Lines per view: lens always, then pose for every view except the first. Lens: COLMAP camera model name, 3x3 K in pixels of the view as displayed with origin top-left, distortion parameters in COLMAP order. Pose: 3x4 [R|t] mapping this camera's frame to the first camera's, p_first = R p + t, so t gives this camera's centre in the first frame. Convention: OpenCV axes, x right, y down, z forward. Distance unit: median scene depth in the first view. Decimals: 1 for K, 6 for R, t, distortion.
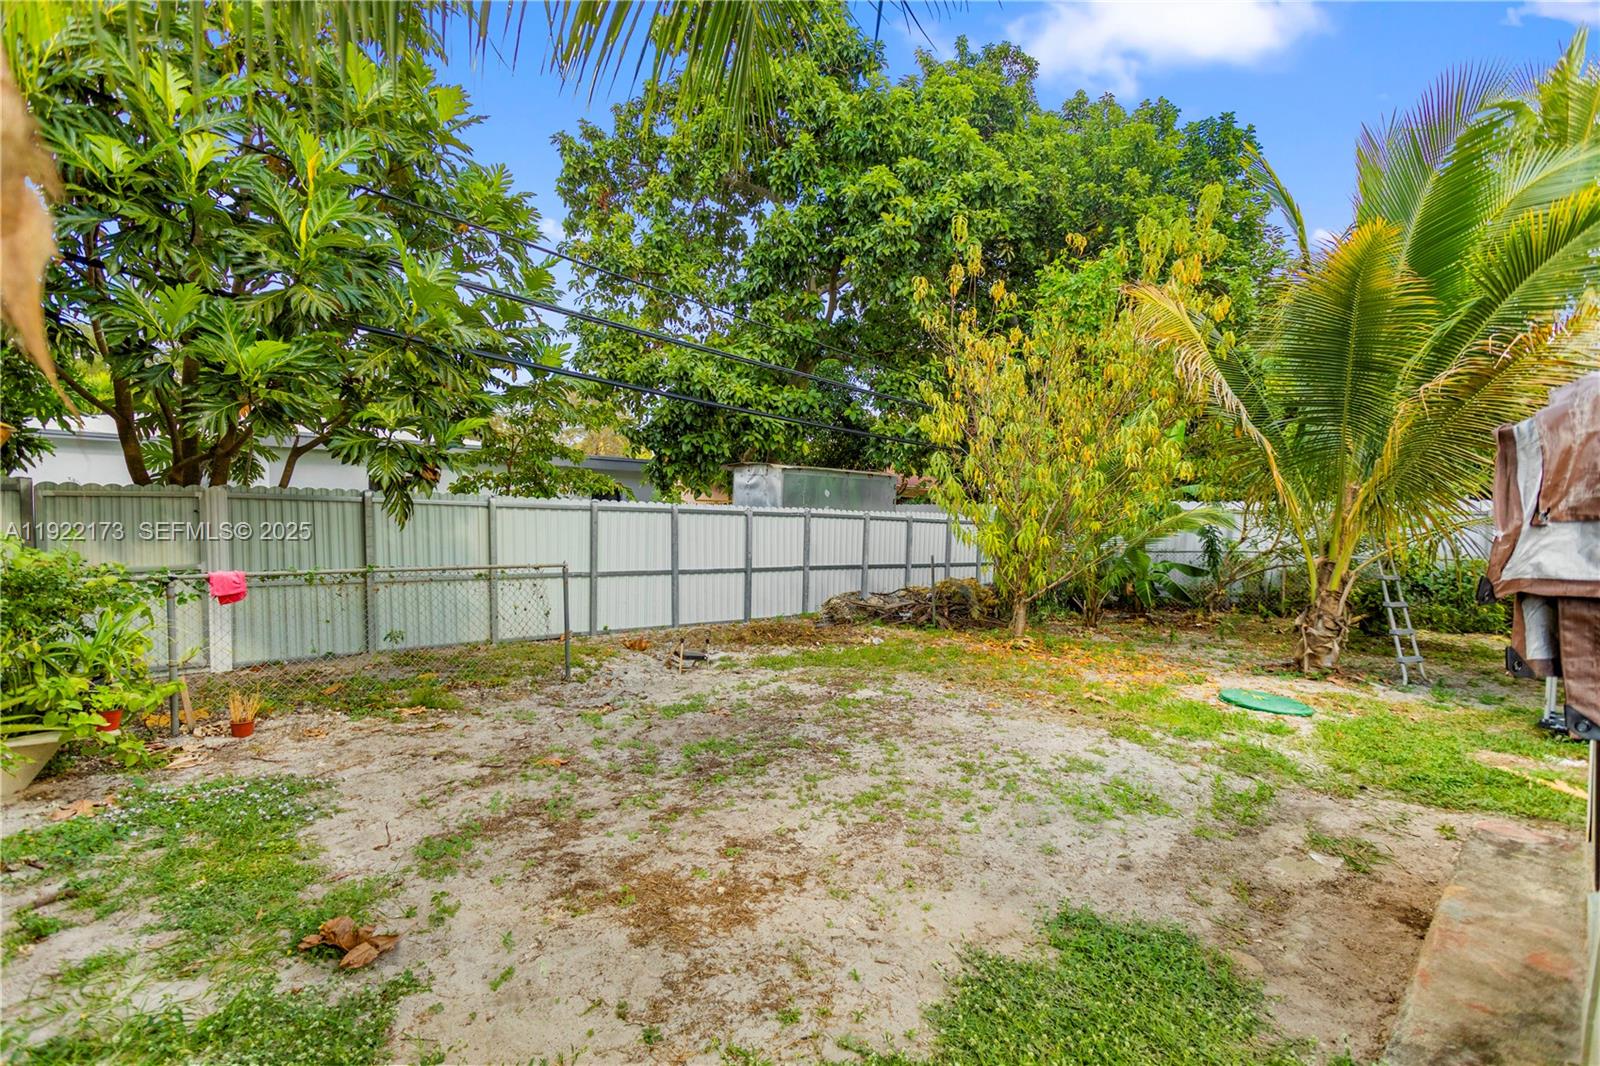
lens RADIAL K [[764.5, 0, 794.3], [0, 764.5, 528.4], [0, 0, 1]] dist [-0.000014, 0.002875]
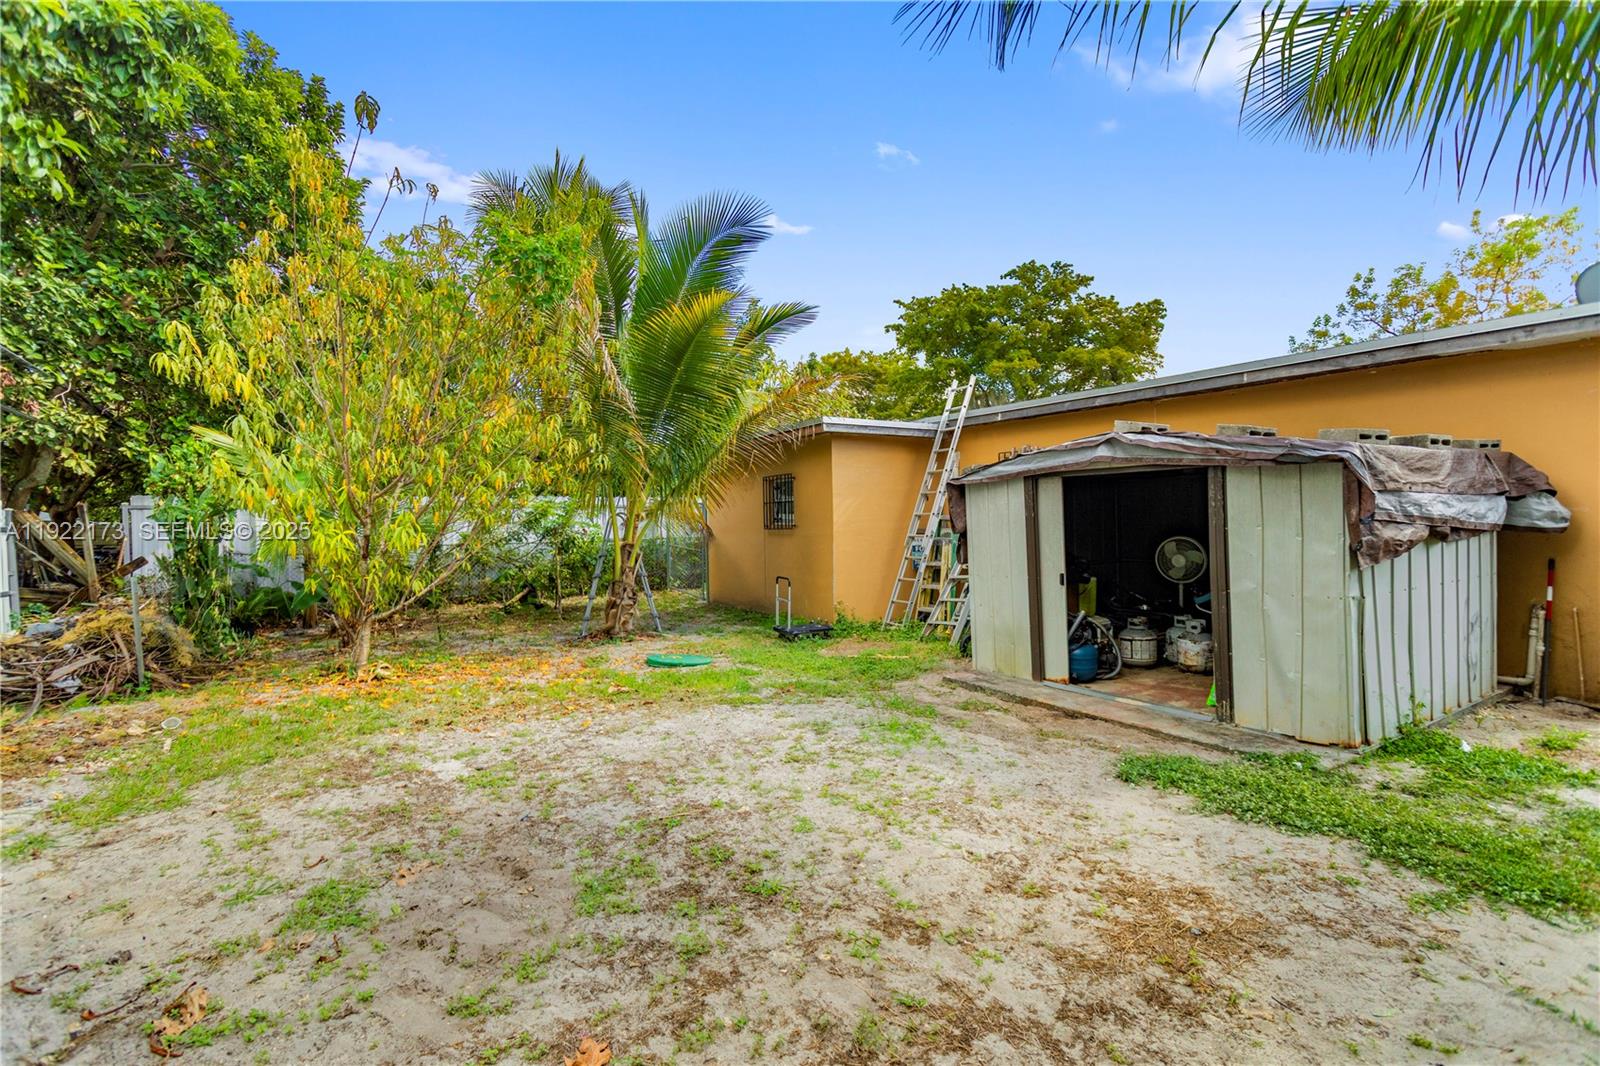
lens RADIAL K [[764.5, 0, 794.0], [0, 764.5, 523.1], [0, 0, 1]] dist [-0.000014, 0.002875]
pose [[0.223163, -0.022879, 0.974513, -0.757033], [0.032441, 0.999345, 0.016033, 0.000217], [-0.974241, 0.028036, 0.223759, 0.844819]]
